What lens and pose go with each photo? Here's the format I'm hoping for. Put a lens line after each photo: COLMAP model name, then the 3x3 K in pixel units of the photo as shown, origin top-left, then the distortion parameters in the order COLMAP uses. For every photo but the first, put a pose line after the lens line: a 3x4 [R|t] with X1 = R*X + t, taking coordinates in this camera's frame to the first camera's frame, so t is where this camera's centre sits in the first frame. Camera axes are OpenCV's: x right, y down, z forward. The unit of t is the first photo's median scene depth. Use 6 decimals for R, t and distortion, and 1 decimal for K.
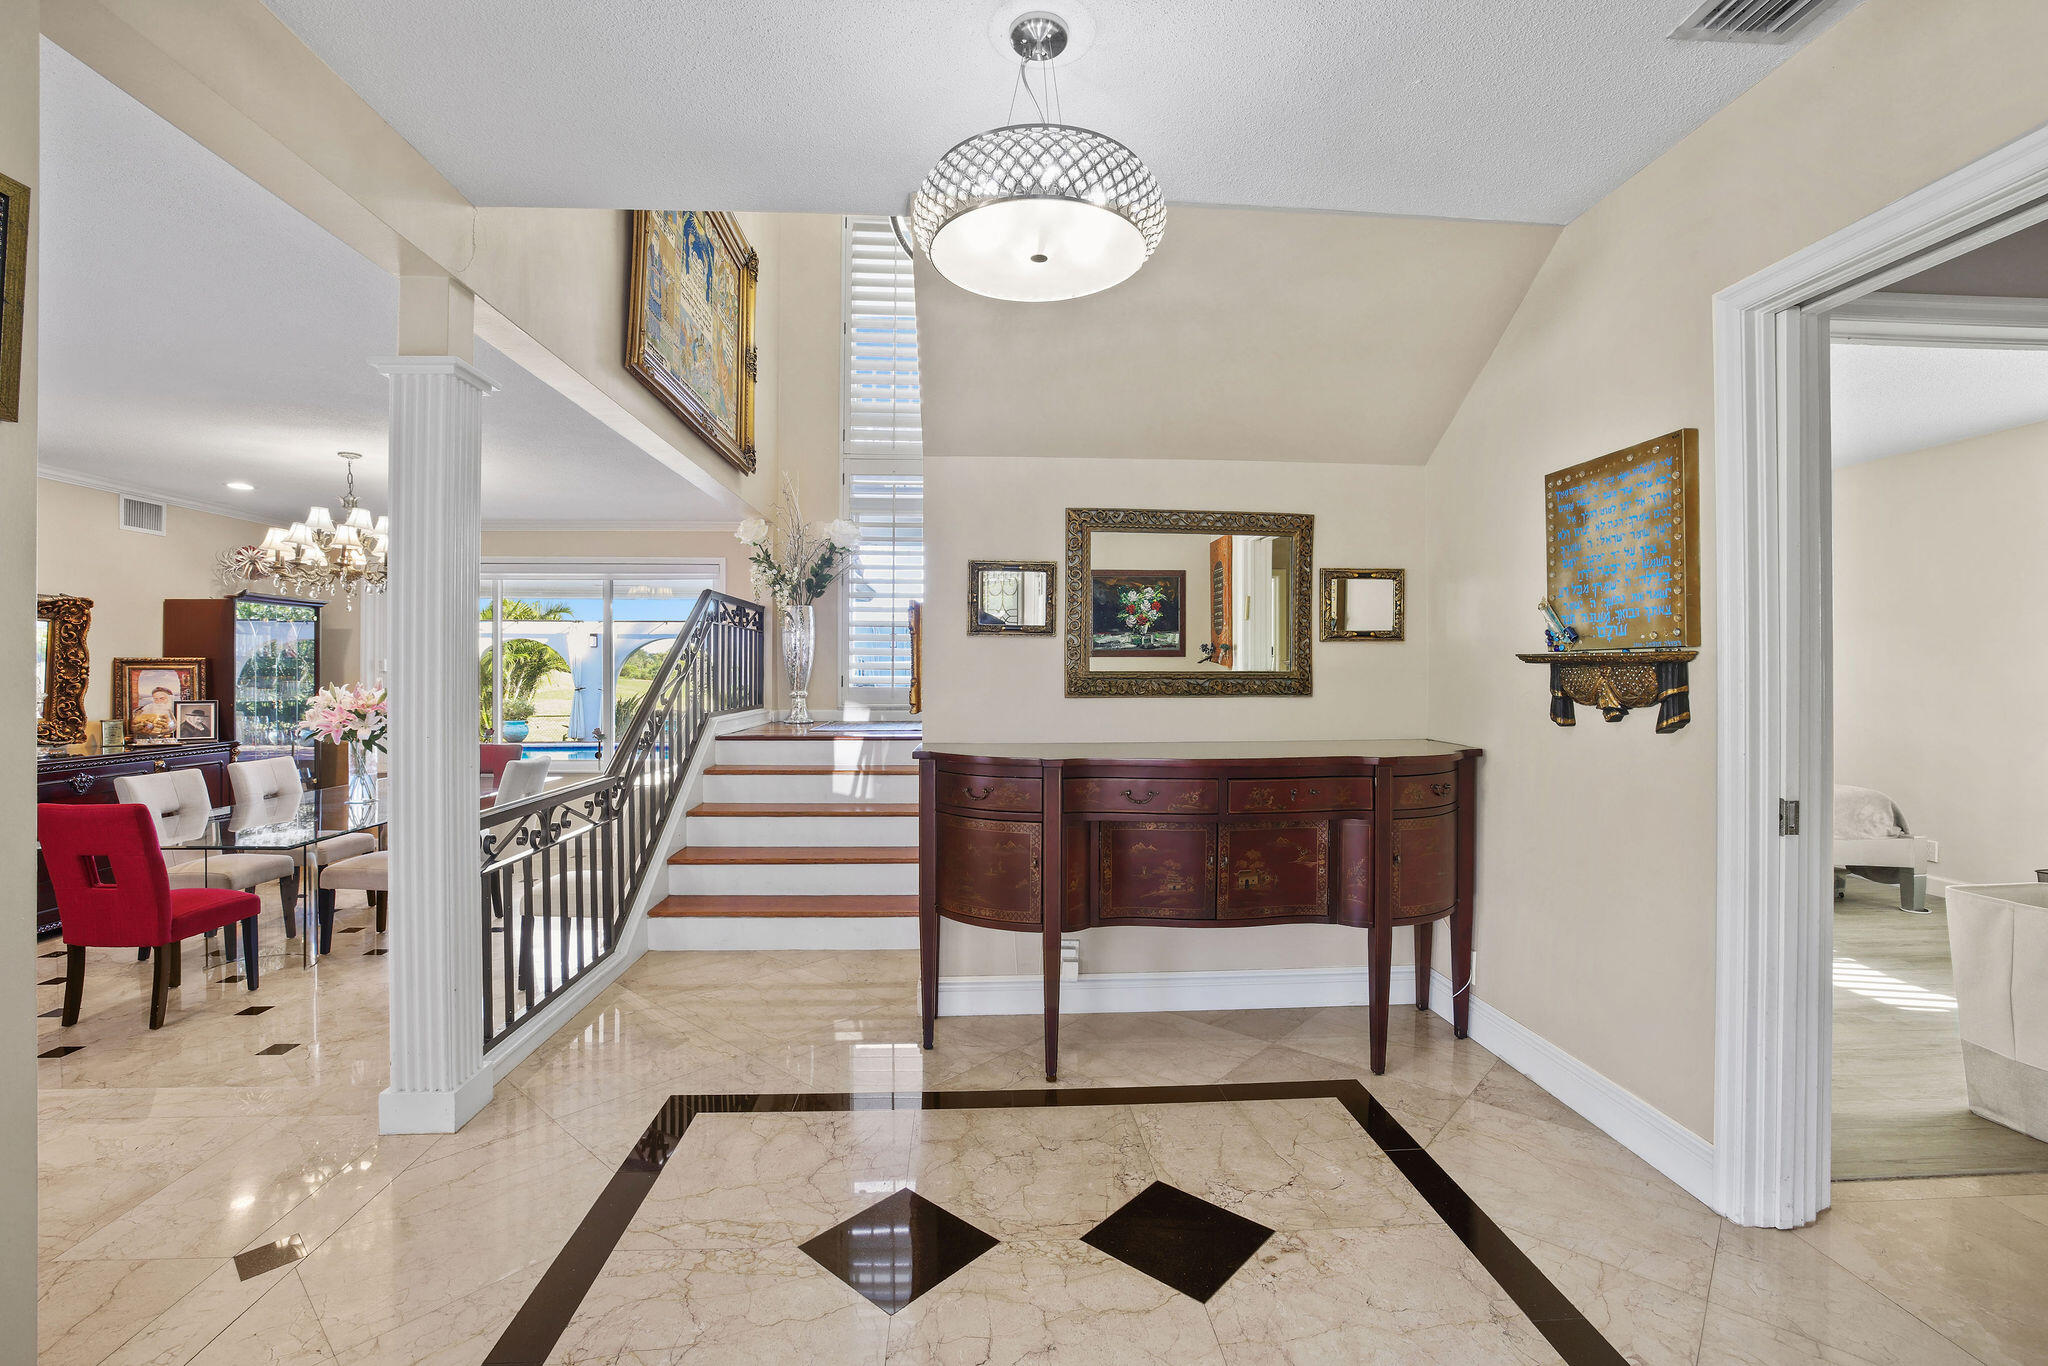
lens RADIAL K [[938.9, 0, 1026.3], [0, 938.9, 667.1], [0, 0, 1]] dist [-0.003733, -0.000771]
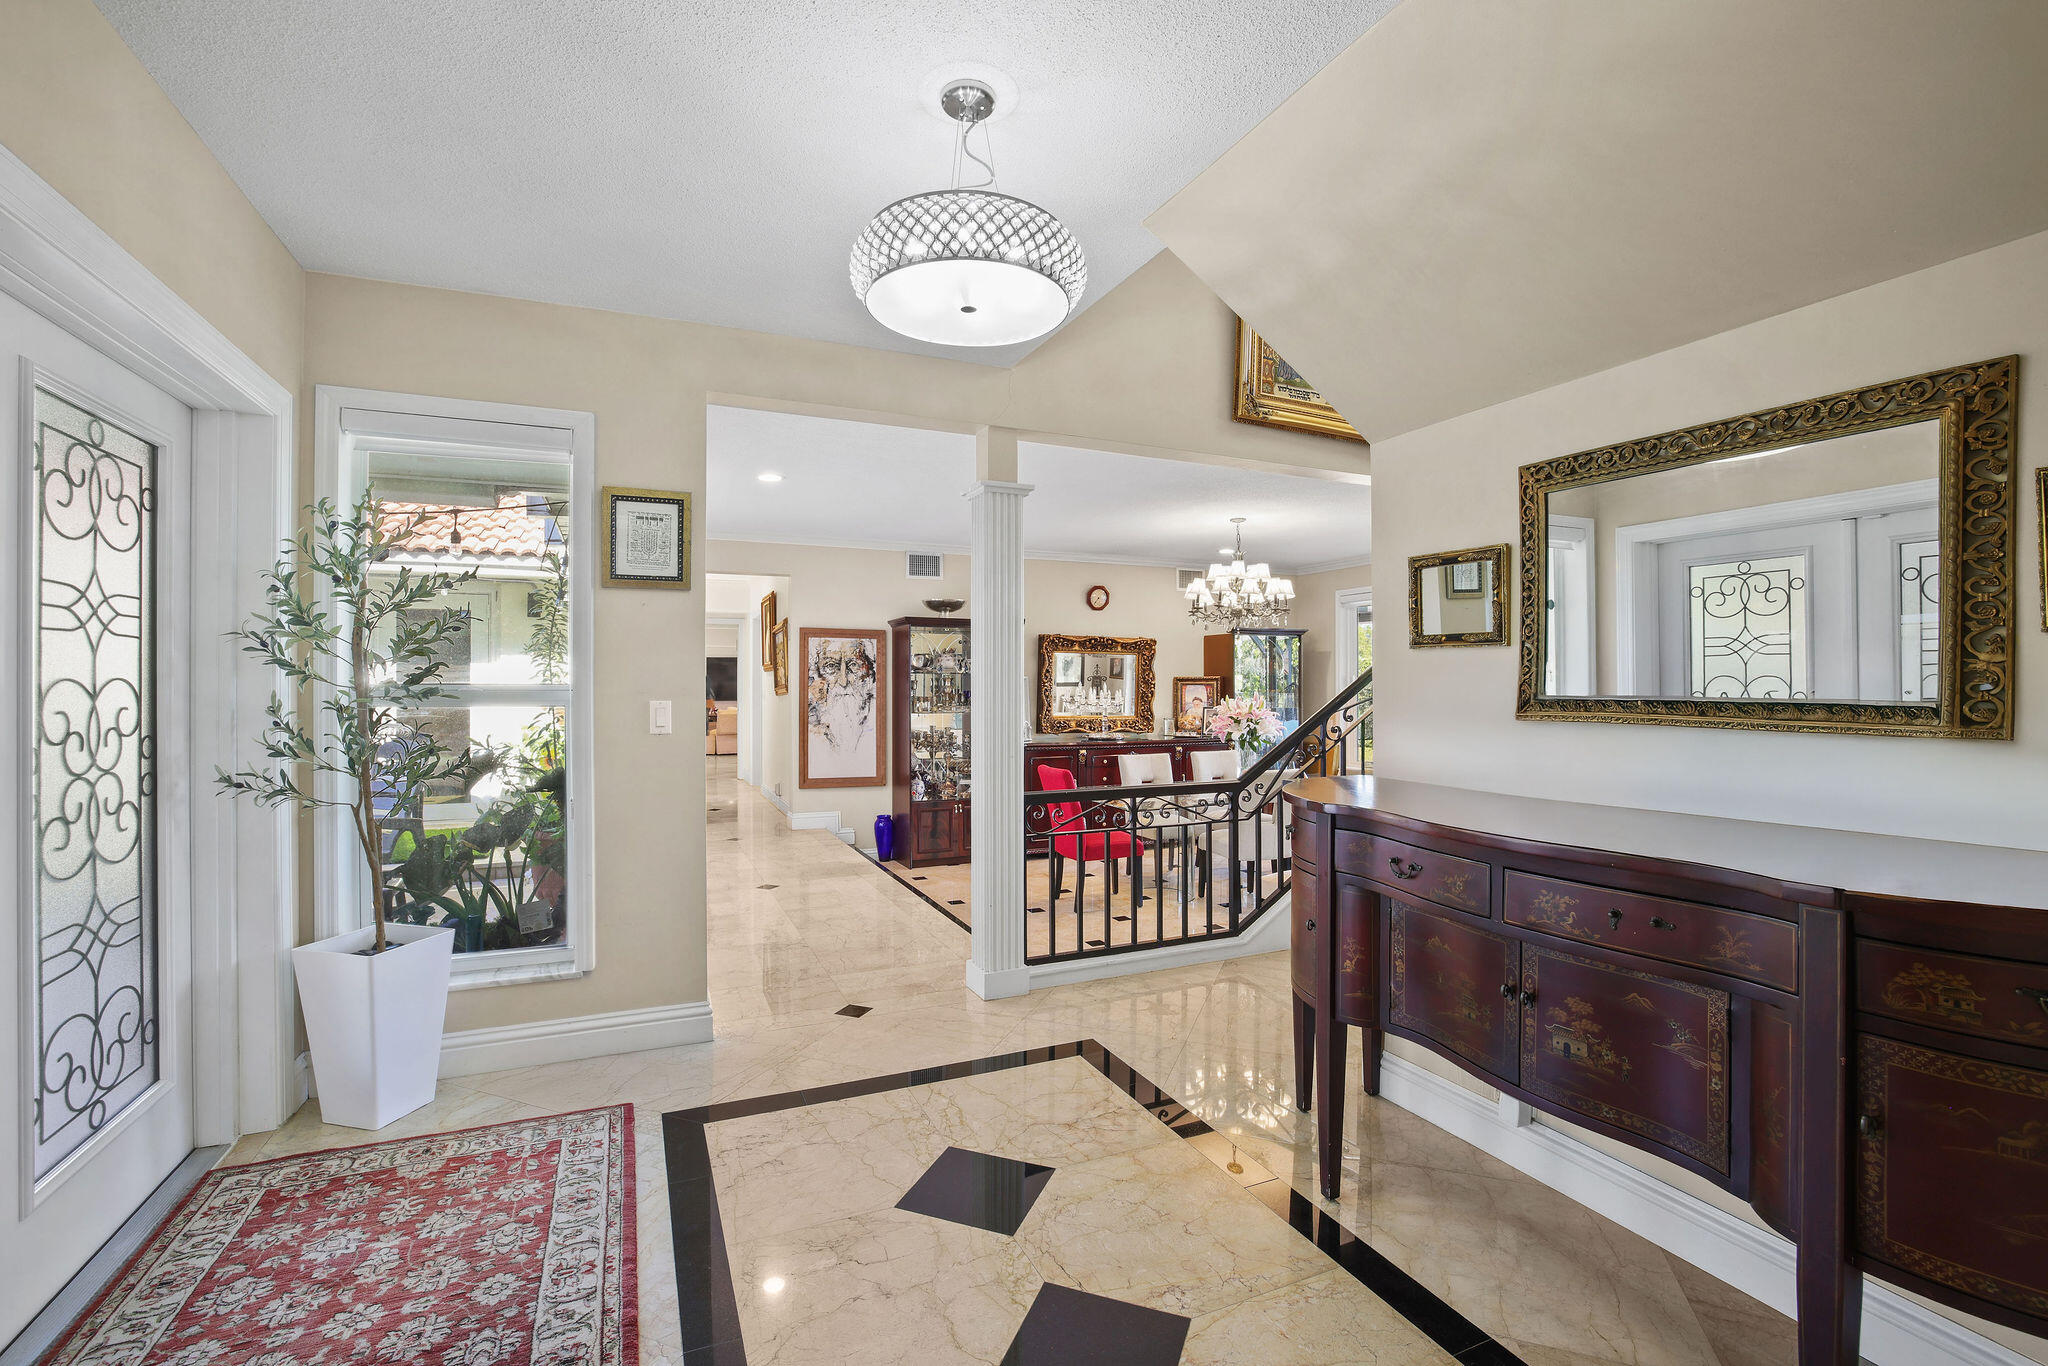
lens RADIAL K [[960.6, 0, 1028.6], [0, 960.6, 690.4], [0, 0, 1]] dist [0.041926, -0.000204]
pose [[0.329141, 0.007707, -0.944249, 0.617027], [0.003675, 0.999949, 0.009443, -0.005924], [0.944274, -0.006578, 0.329096, 0.405706]]
